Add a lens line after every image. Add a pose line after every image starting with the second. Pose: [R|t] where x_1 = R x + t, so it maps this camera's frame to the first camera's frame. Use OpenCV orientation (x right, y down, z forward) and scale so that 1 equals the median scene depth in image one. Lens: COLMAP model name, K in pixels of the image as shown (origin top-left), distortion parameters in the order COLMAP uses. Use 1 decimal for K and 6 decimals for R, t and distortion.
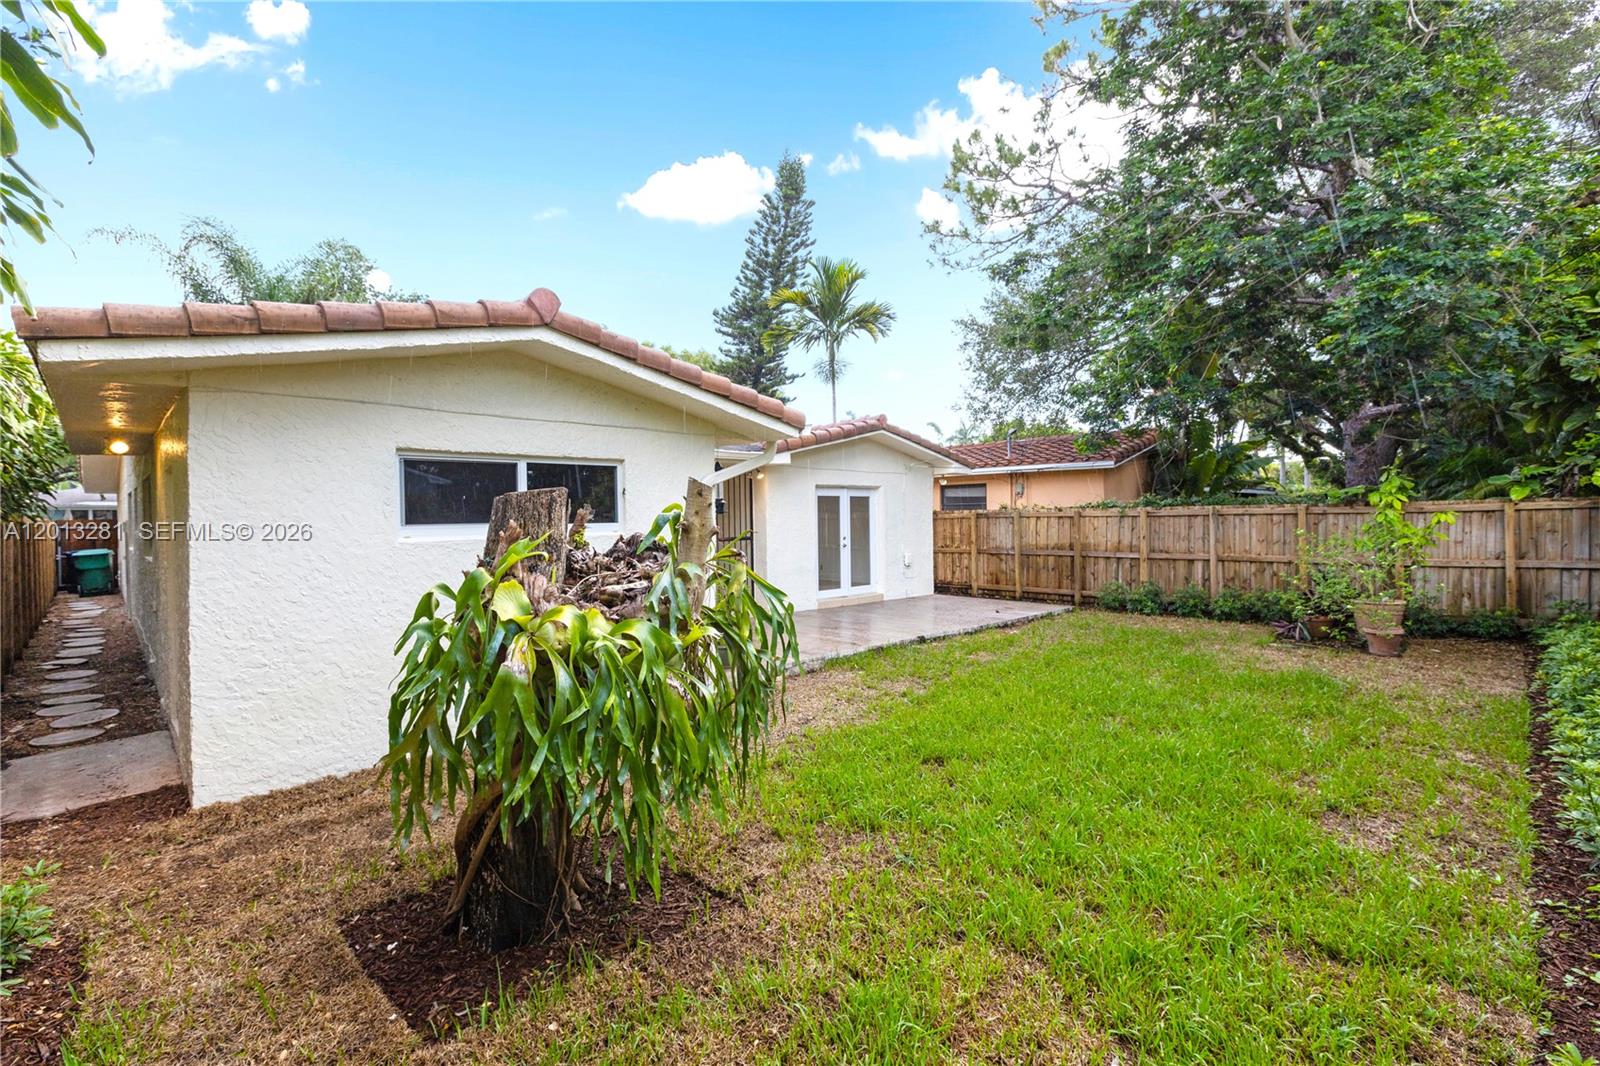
lens RADIAL K [[726.3, 0, 797.6], [0, 726.3, 525.9], [0, 0, 1]] dist [0.001798, -0.001103]
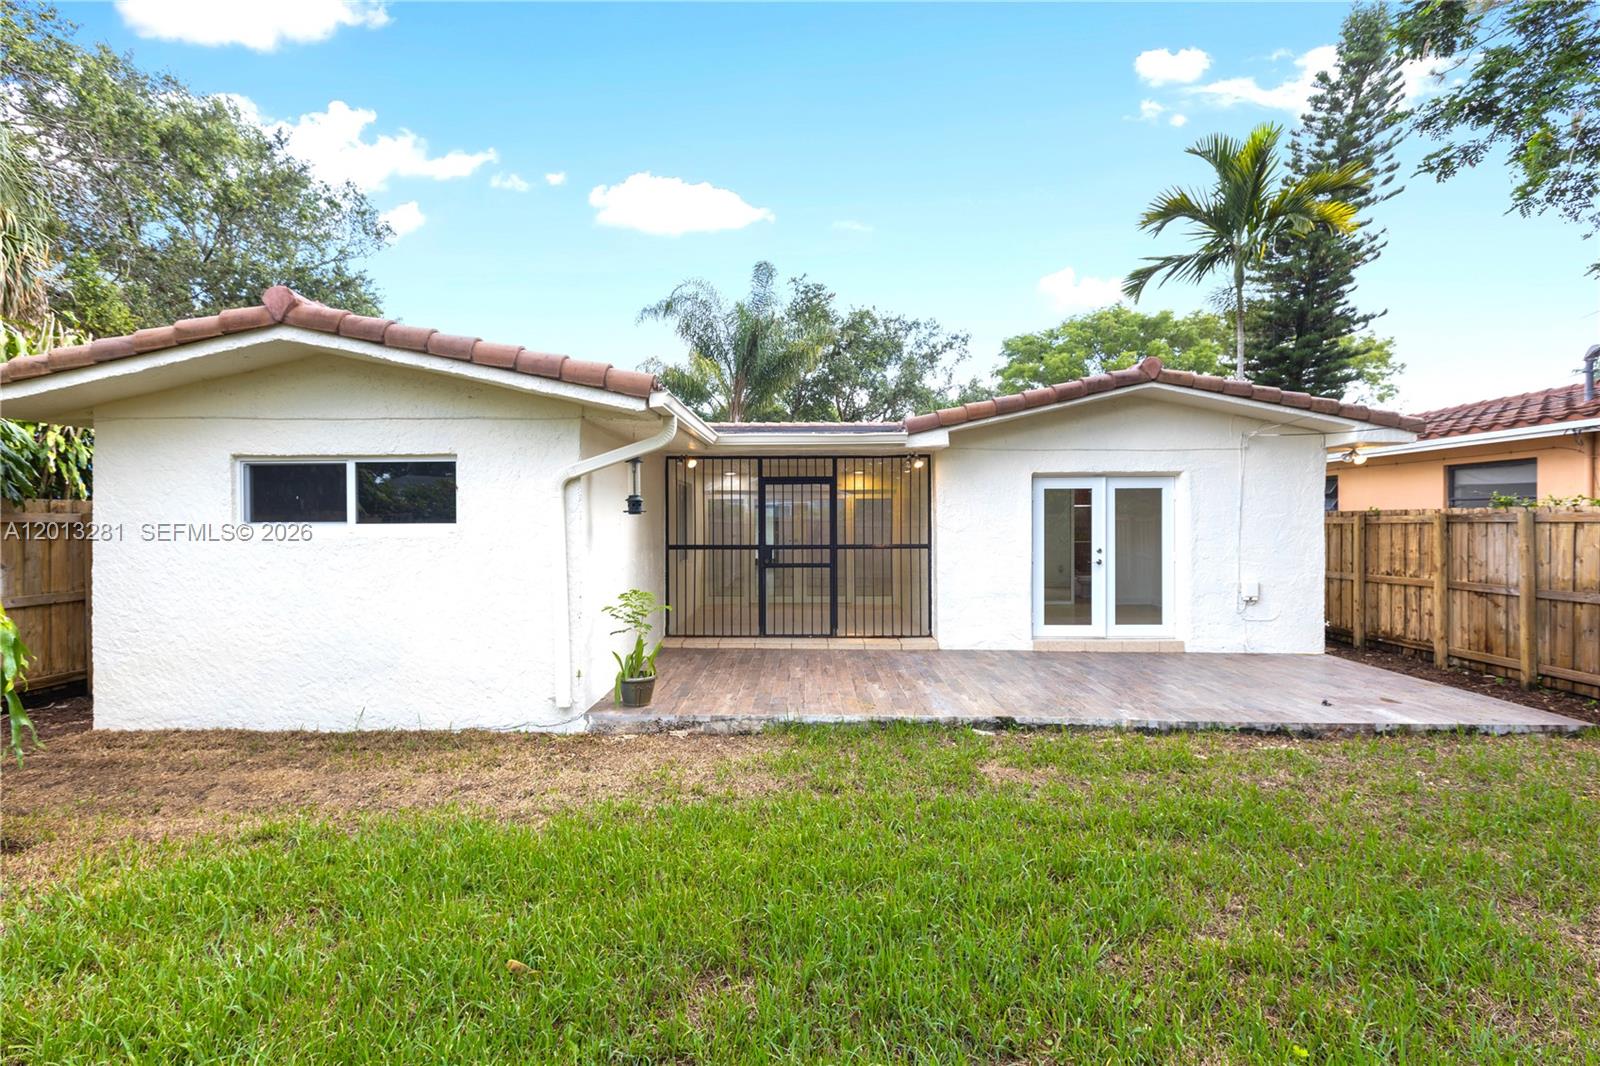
lens RADIAL K [[726.3, 0, 800.0], [0, 726.3, 534.0], [0, 0, 1]] dist [0.001798, -0.001103]
pose [[0.696268, 0.025055, -0.717344, 0.338264], [-0.014834, 0.999679, 0.020518, -0.007843], [0.717629, -0.003645, 0.696417, 0.320163]]
